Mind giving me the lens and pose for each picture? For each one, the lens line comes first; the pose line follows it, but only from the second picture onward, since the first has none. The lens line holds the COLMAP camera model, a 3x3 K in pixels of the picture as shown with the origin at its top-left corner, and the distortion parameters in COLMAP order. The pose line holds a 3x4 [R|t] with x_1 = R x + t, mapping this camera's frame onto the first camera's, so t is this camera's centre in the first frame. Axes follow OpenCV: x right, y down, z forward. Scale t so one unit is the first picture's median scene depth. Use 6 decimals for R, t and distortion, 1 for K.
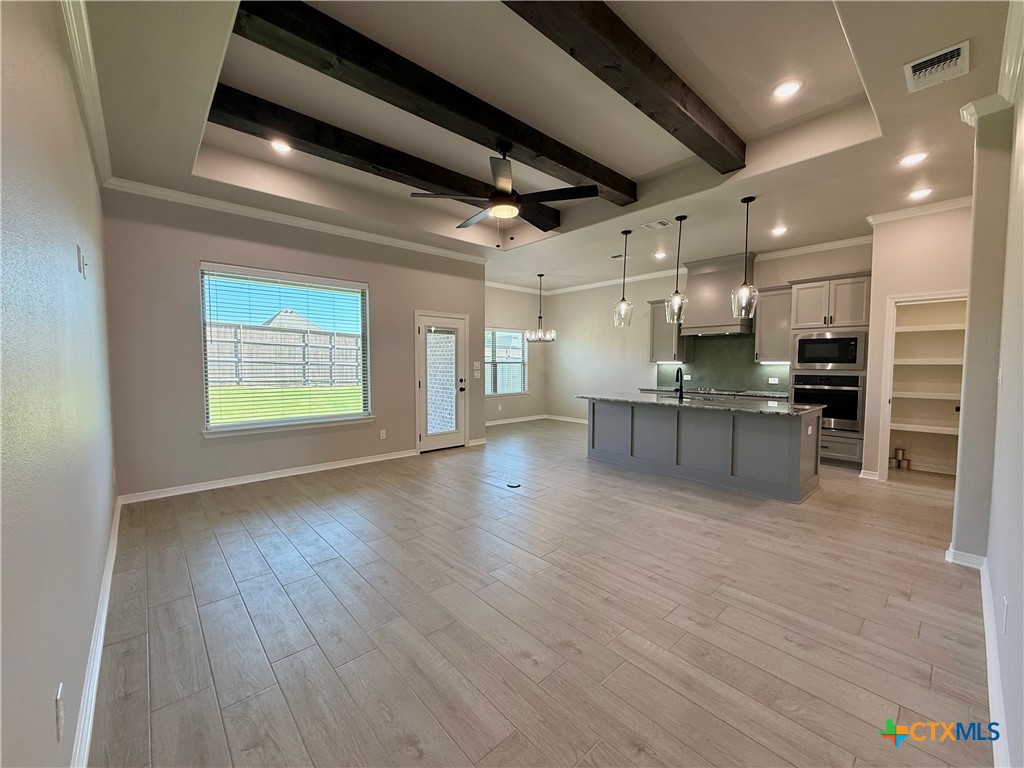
lens RADIAL K [[409.0, 0, 512.4], [0, 409.0, 384.6], [0, 0, 1]] dist [0.002728, -0.000474]
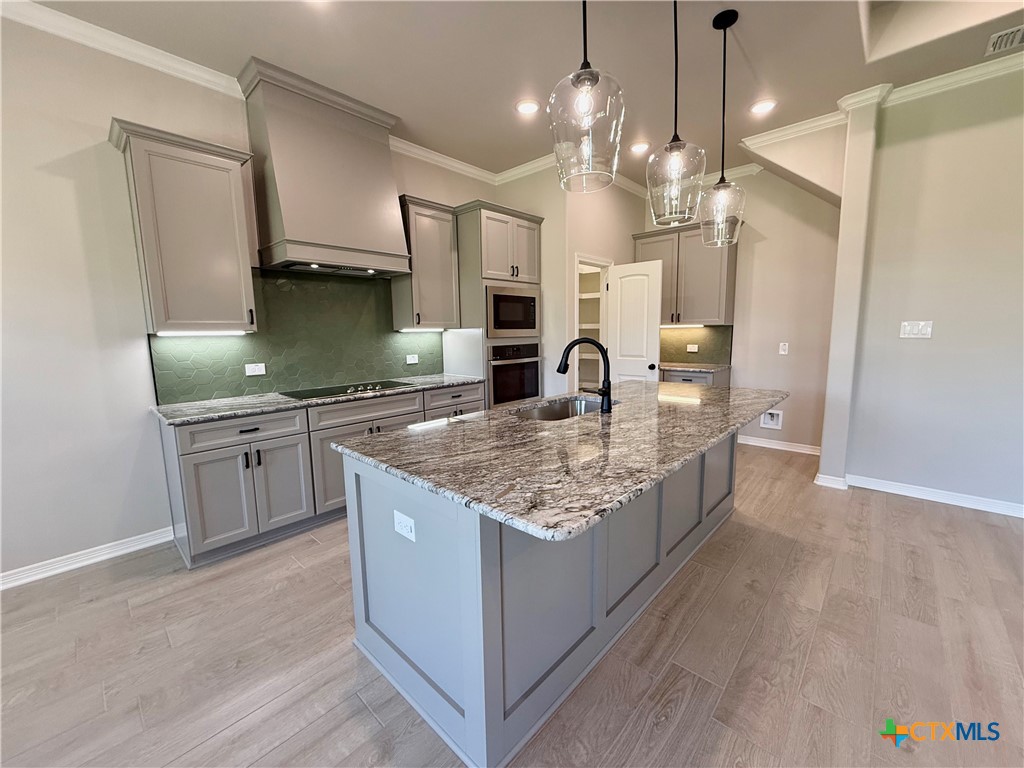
lens RADIAL K [[409.0, 0, 517.0], [0, 409.0, 378.1], [0, 0, 1]] dist [0.002728, -0.000474]
pose [[-0.085805, -0.122100, 0.988802, 0.001400], [0.071397, 0.989157, 0.128339, -0.056104], [-0.993750, 0.081610, -0.076157, 1.011296]]
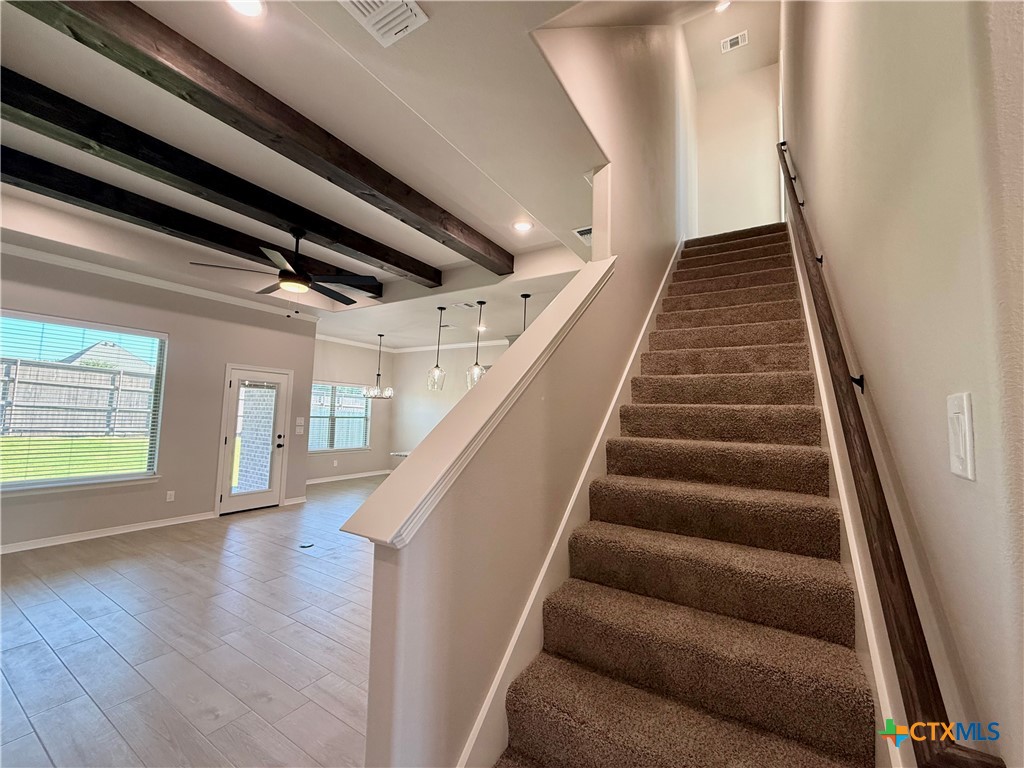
lens RADIAL K [[409.0, 0, 512.3], [0, 409.0, 382.9], [0, 0, 1]] dist [0.002728, -0.000474]
pose [[0.959892, 0.047647, 0.276291, 0.150064], [-0.011119, 0.991148, -0.132295, -0.015432], [-0.280149, 0.123917, 0.951925, -0.109705]]
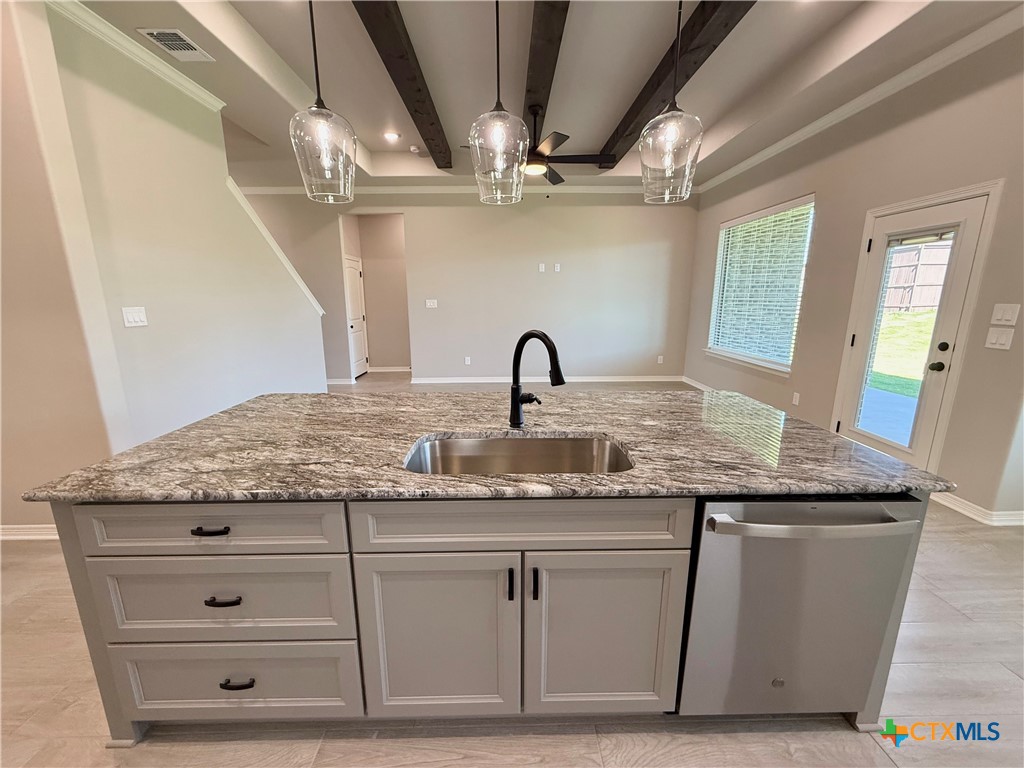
lens RADIAL K [[409.0, 0, 512.1], [0, 409.0, 385.2], [0, 0, 1]] dist [0.002728, -0.000474]
pose [[-0.658083, 0.161246, -0.735477, 0.582389], [-0.039078, 0.968169, 0.247227, -0.069222], [0.751931, 0.191437, -0.630835, 1.075244]]
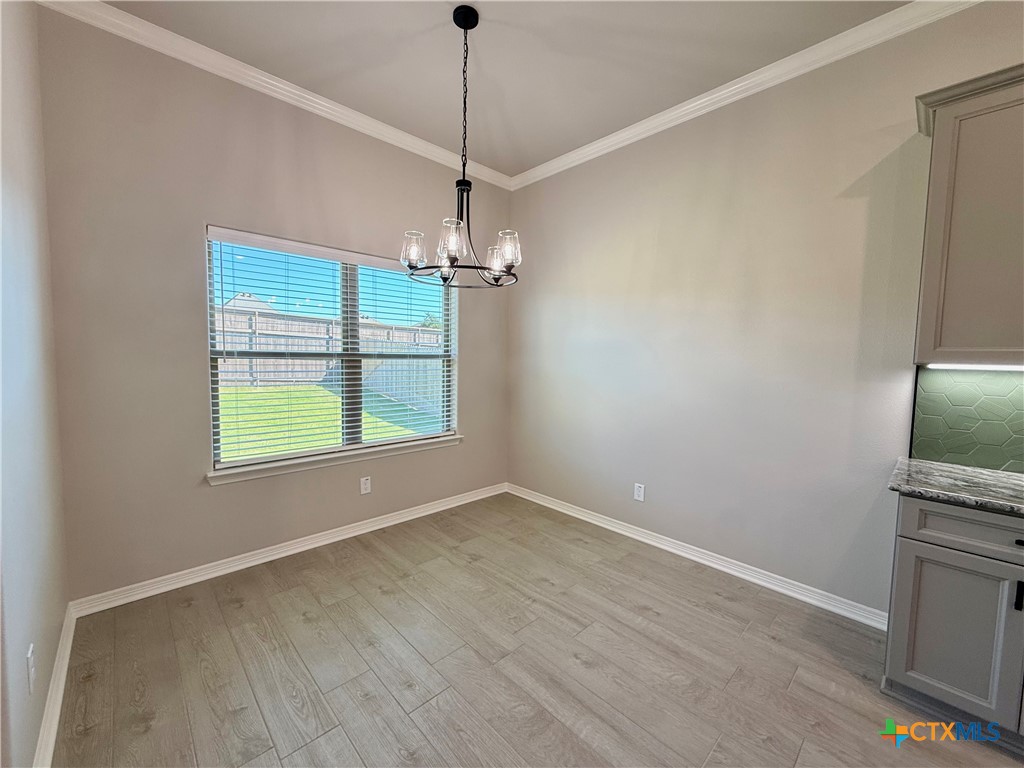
lens RADIAL K [[409.0, 0, 510.2], [0, 409.0, 380.1], [0, 0, 1]] dist [0.002728, -0.000474]
pose [[0.999664, 0.015007, 0.021146, 0.130390], [-0.015237, 0.999826, 0.010740, -0.061093], [-0.020981, -0.011058, 0.999719, 1.032454]]
